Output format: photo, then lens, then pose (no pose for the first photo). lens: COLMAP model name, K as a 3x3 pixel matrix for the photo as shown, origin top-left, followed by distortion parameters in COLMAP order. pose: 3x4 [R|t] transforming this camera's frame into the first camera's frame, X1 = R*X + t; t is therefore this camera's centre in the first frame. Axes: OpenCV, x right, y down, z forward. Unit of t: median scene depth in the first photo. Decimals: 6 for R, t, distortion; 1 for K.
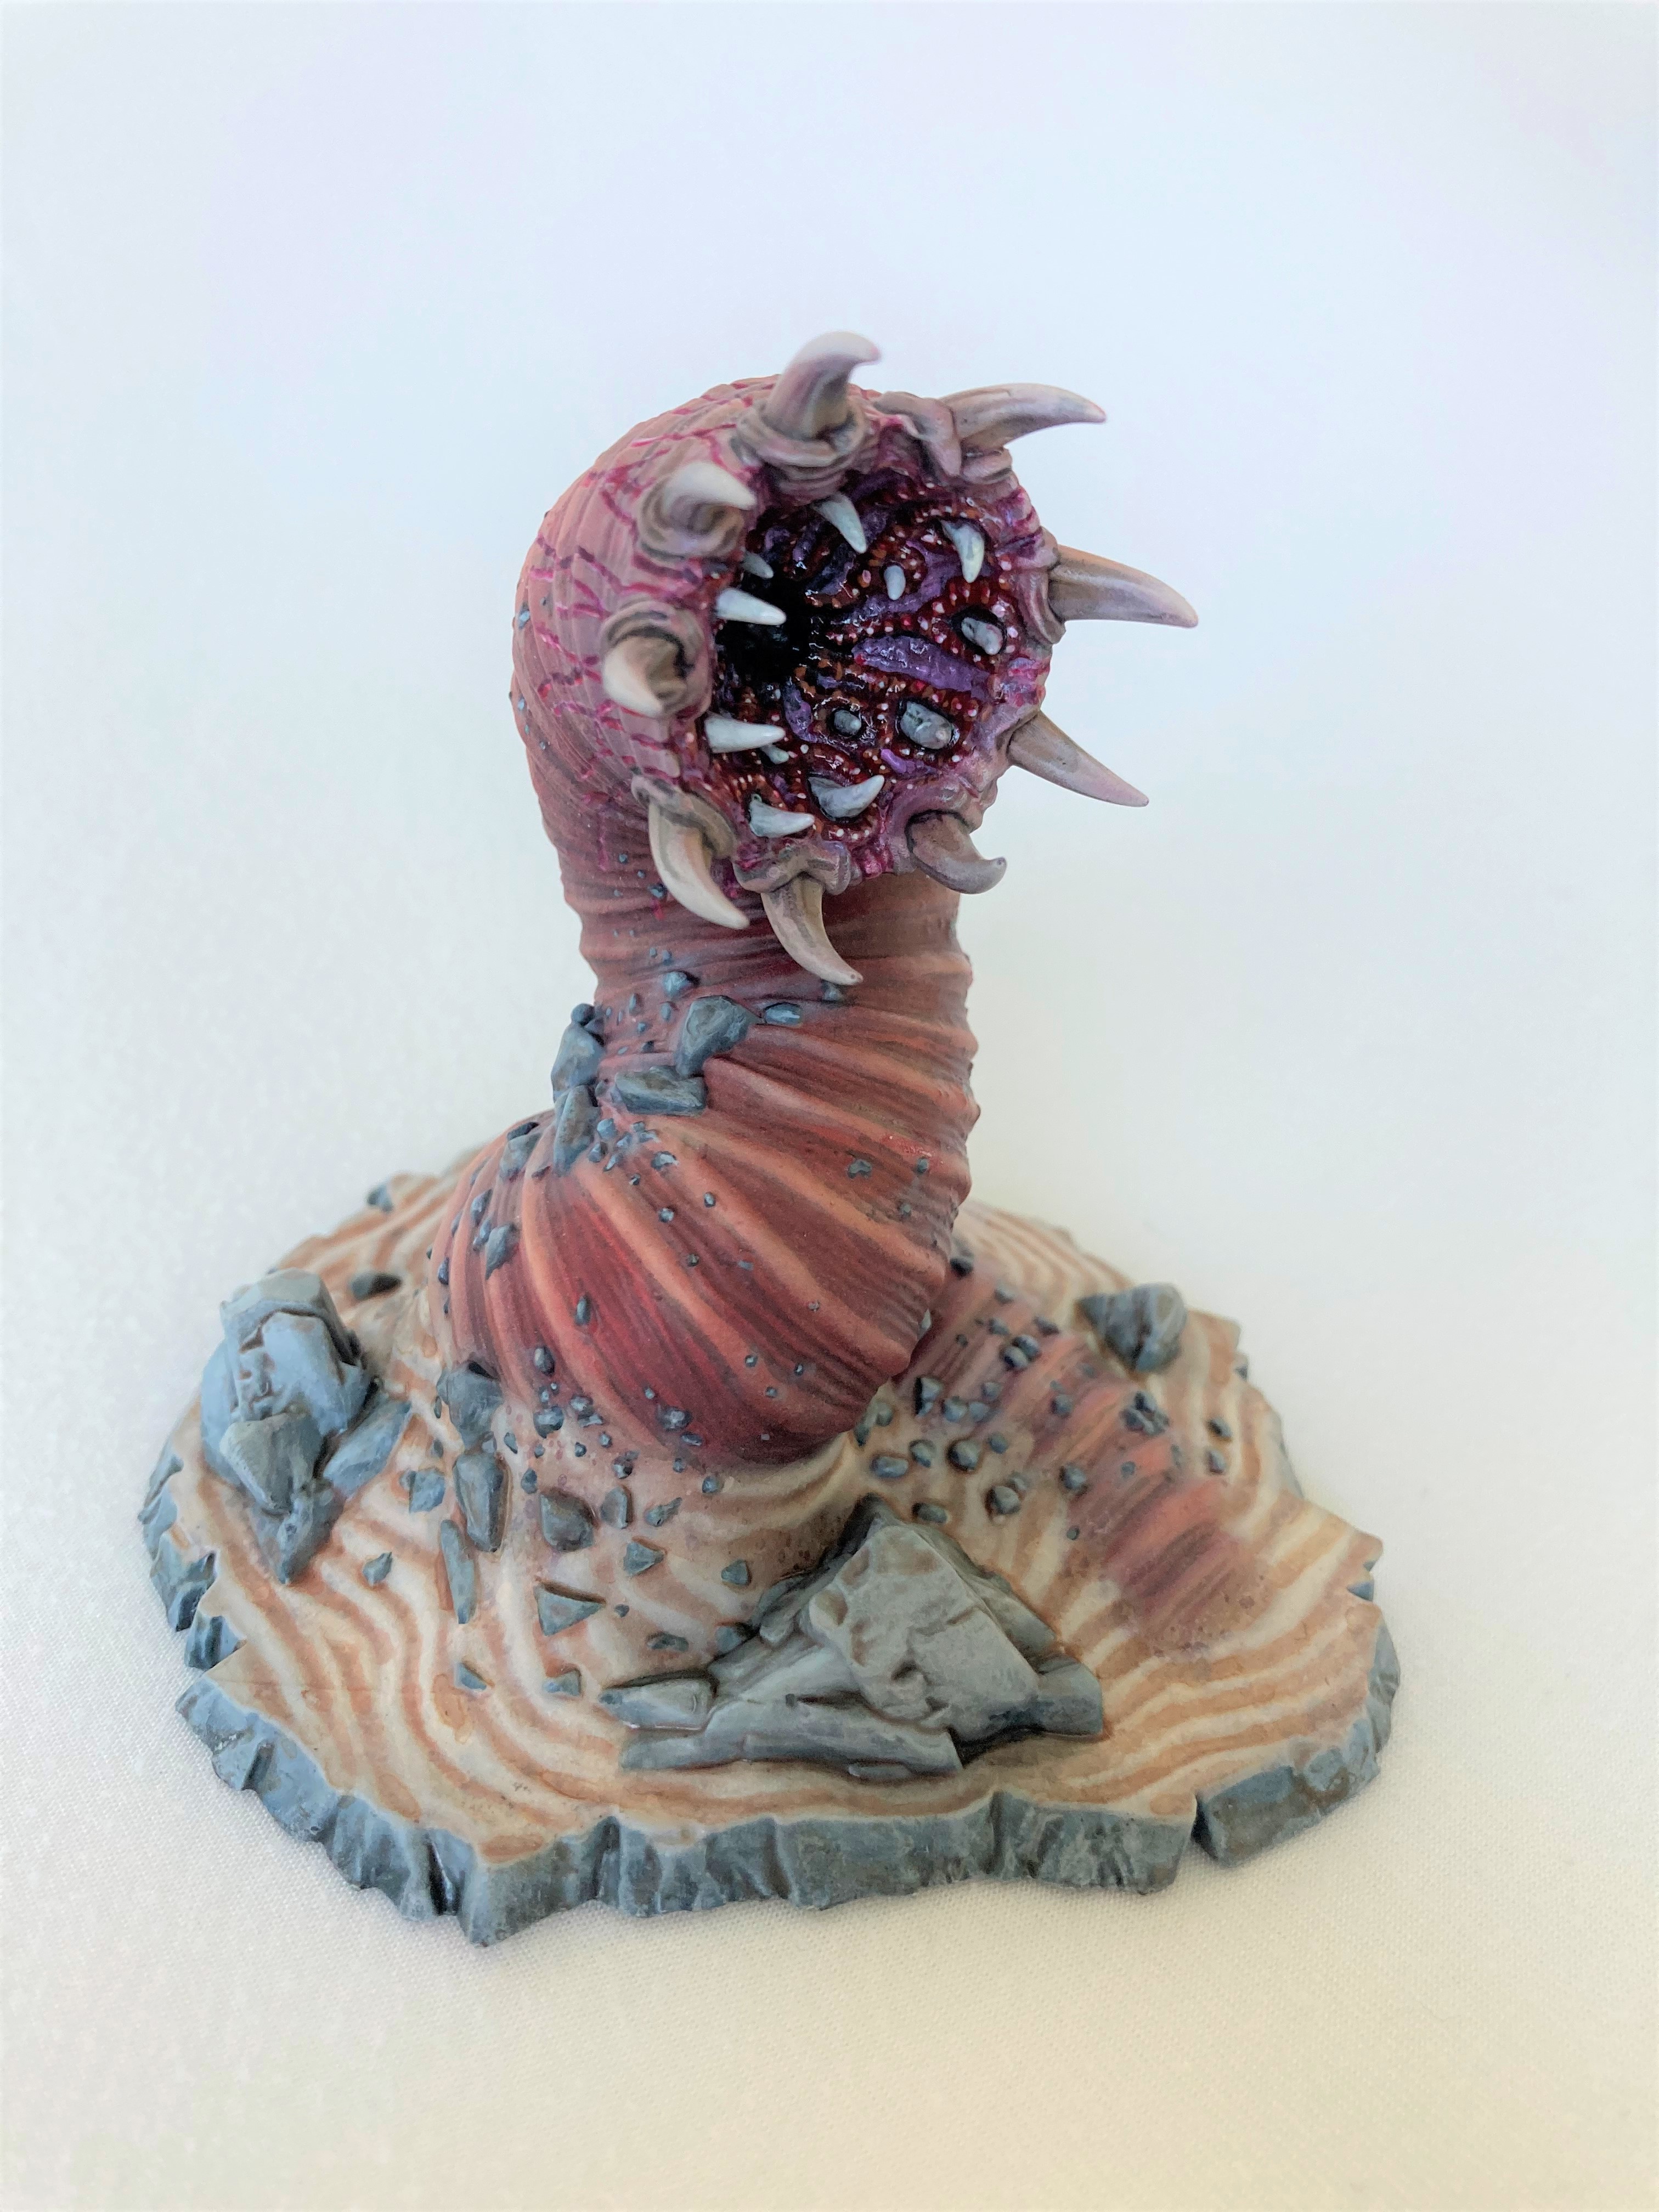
lens RADIAL K [[1868.3, 0, 841.6], [0, 1868.3, 1106.2], [0, 0, 1]] dist [0.161295, -0.690071]
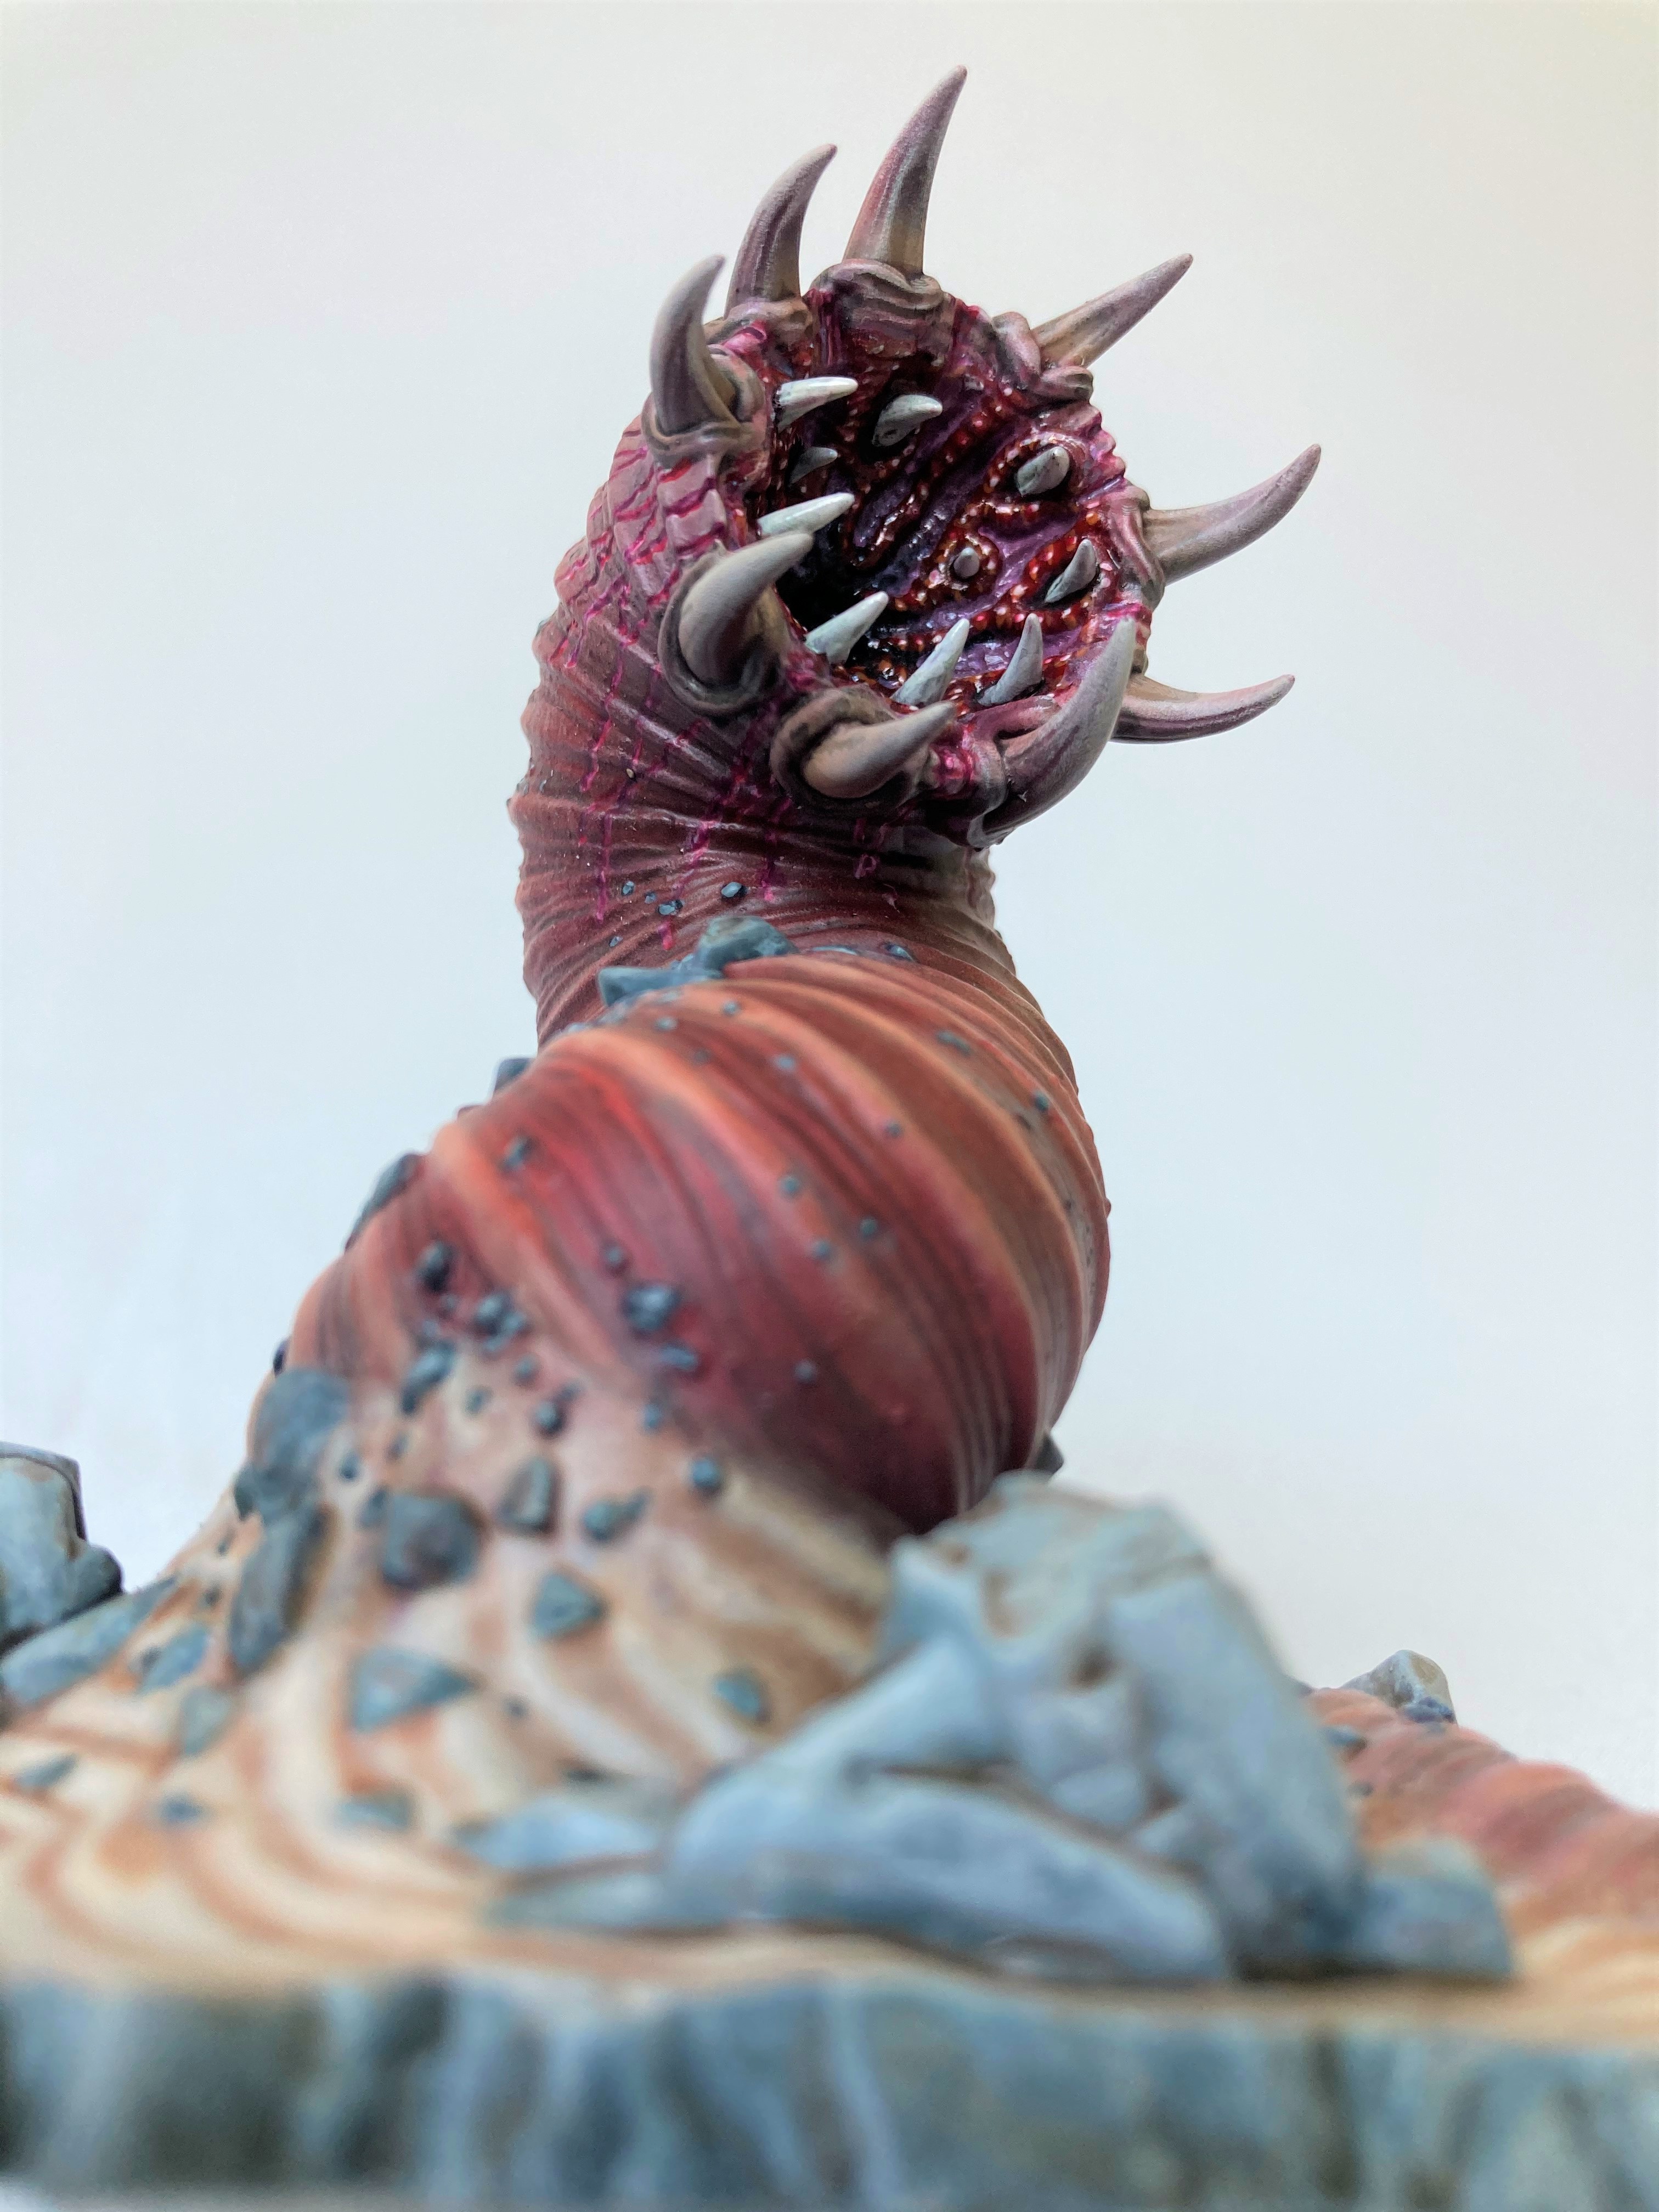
lens RADIAL K [[1915.4, 0, 862.0], [0, 1915.4, 1111.9], [0, 0, 1]] dist [-0.006925, -0.121498]
pose [[0.999695, 0.010185, 0.022493, -0.038057], [0.009292, 0.688823, -0.724870, 0.538920], [-0.022876, 0.724858, 0.688518, 0.546783]]
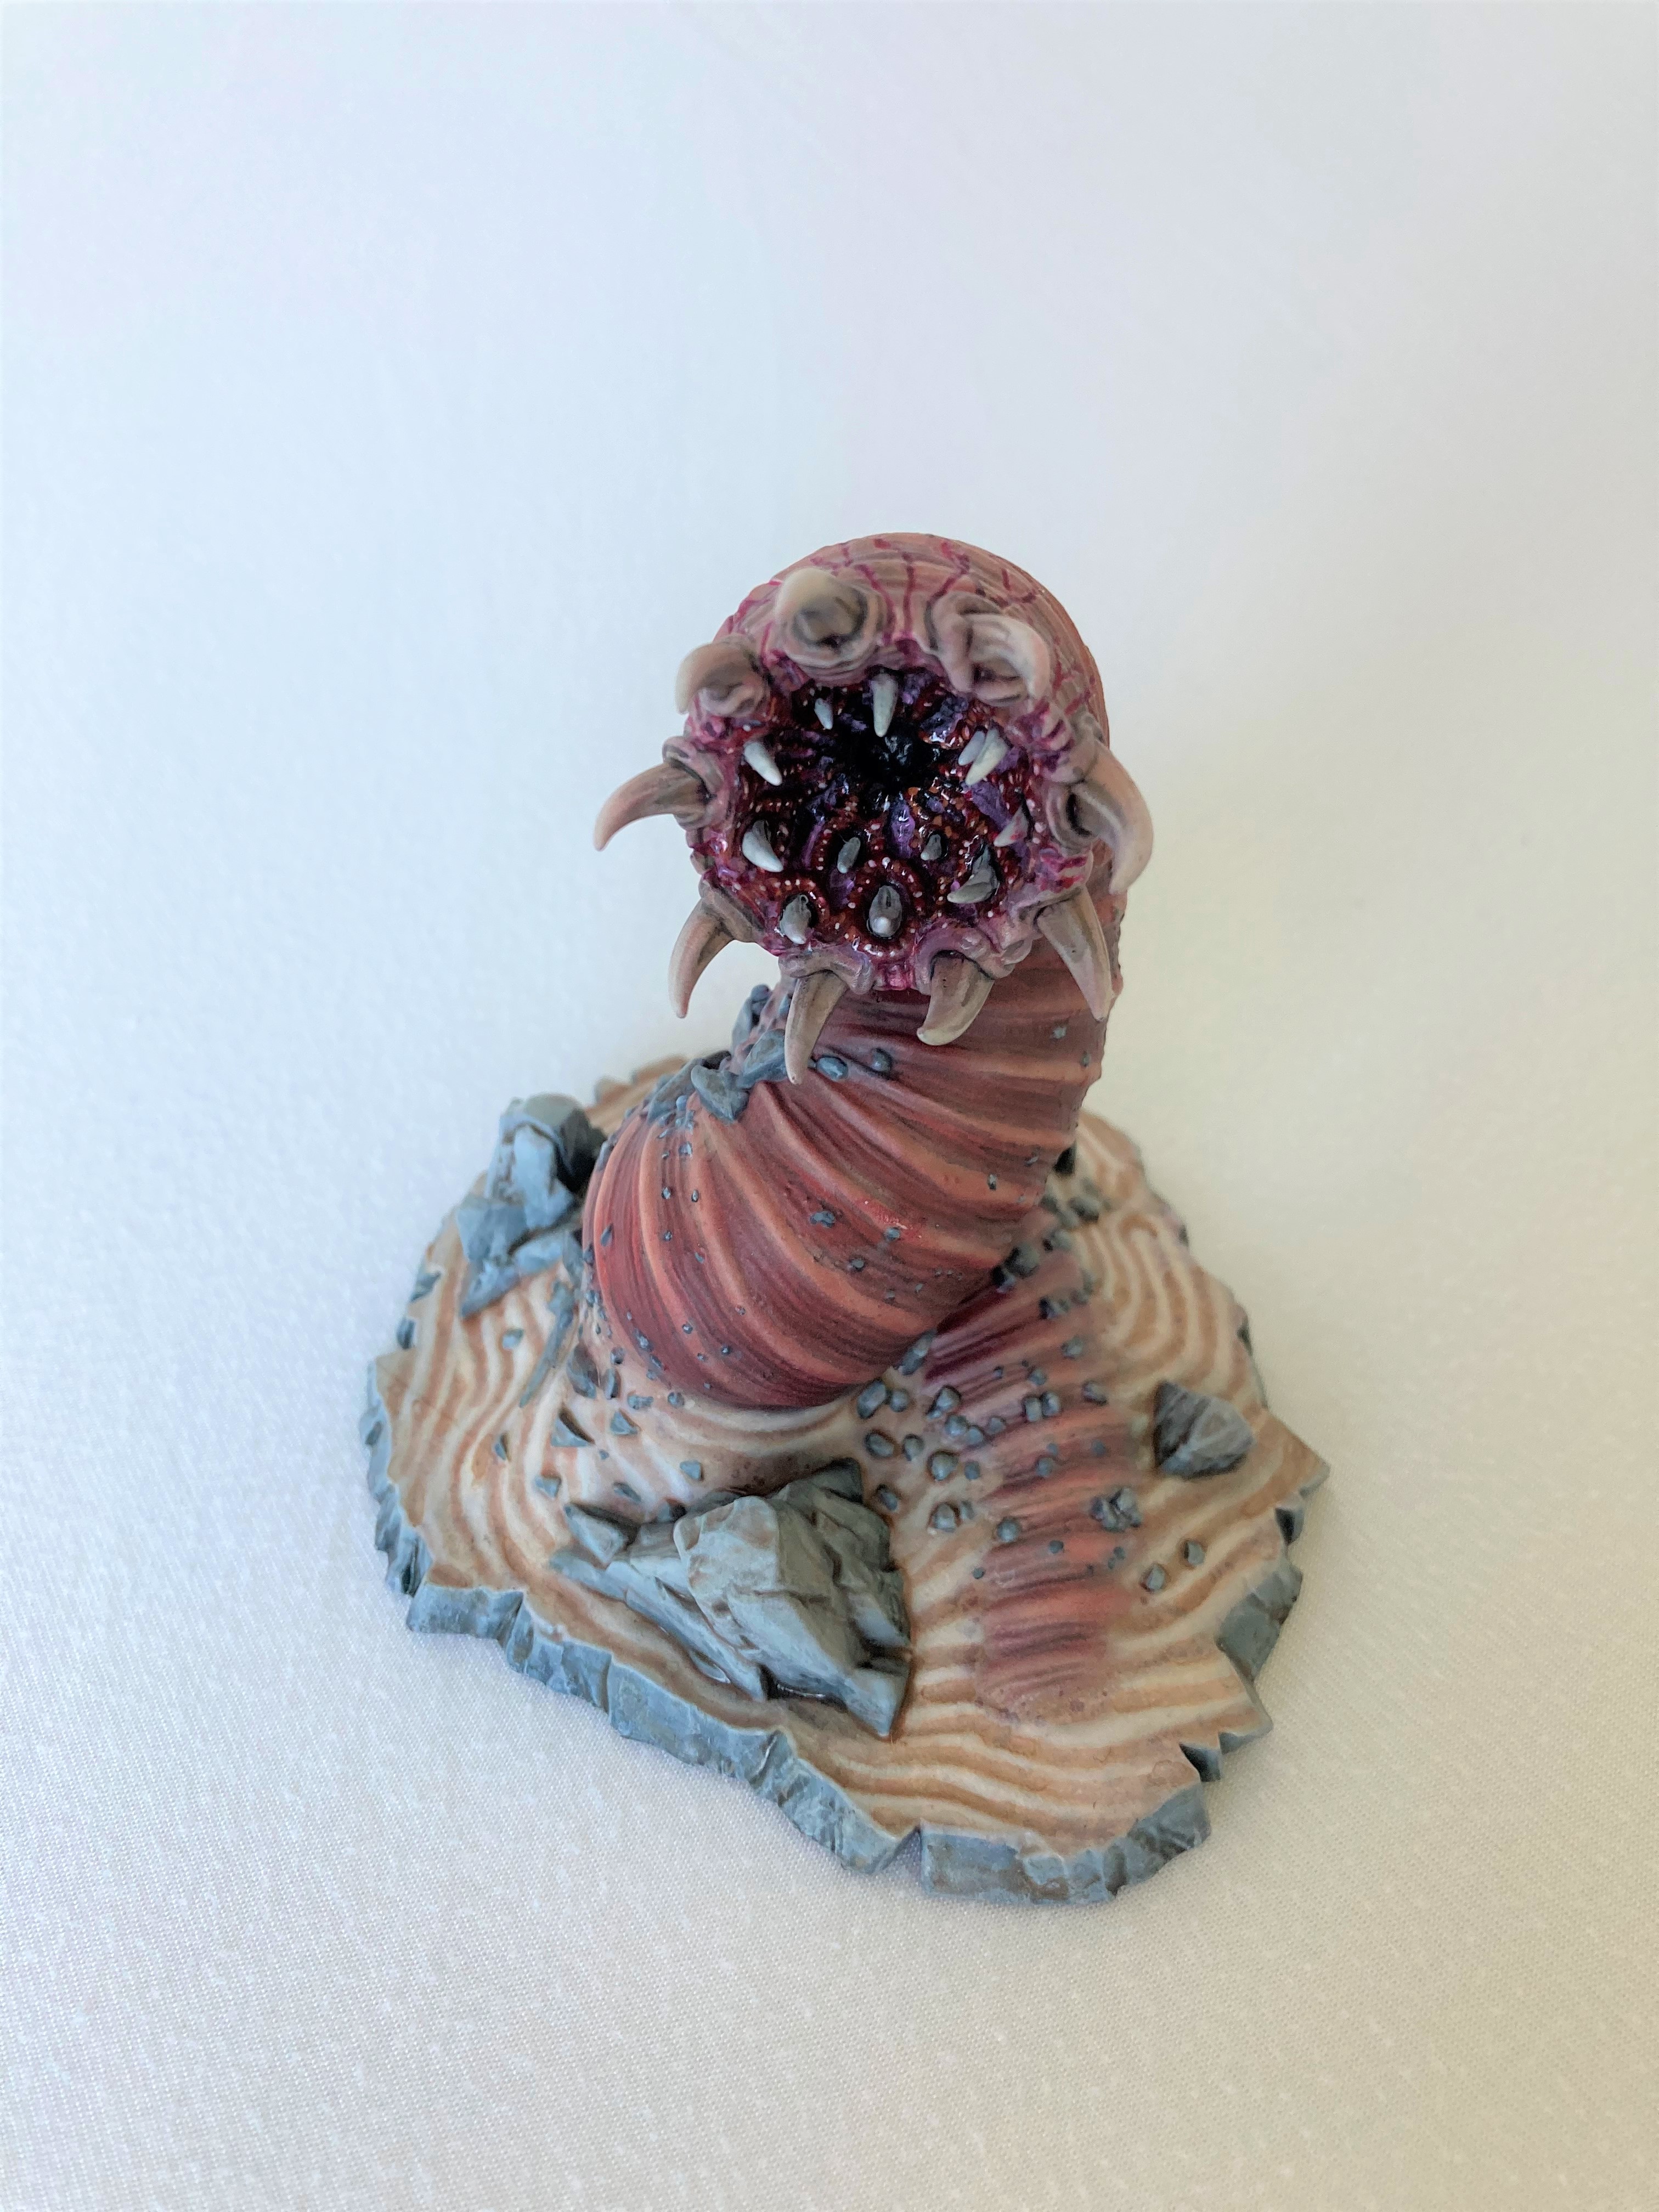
lens RADIAL K [[1868.3, 0, 841.6], [0, 1868.3, 1106.2], [0, 0, 1]] dist [0.161295, -0.690071]
pose [[0.799886, 0.372600, -0.470480, 0.537633], [-0.283817, 0.925582, 0.250490, -0.324721], [0.528801, -0.066833, 0.846111, 0.021921]]
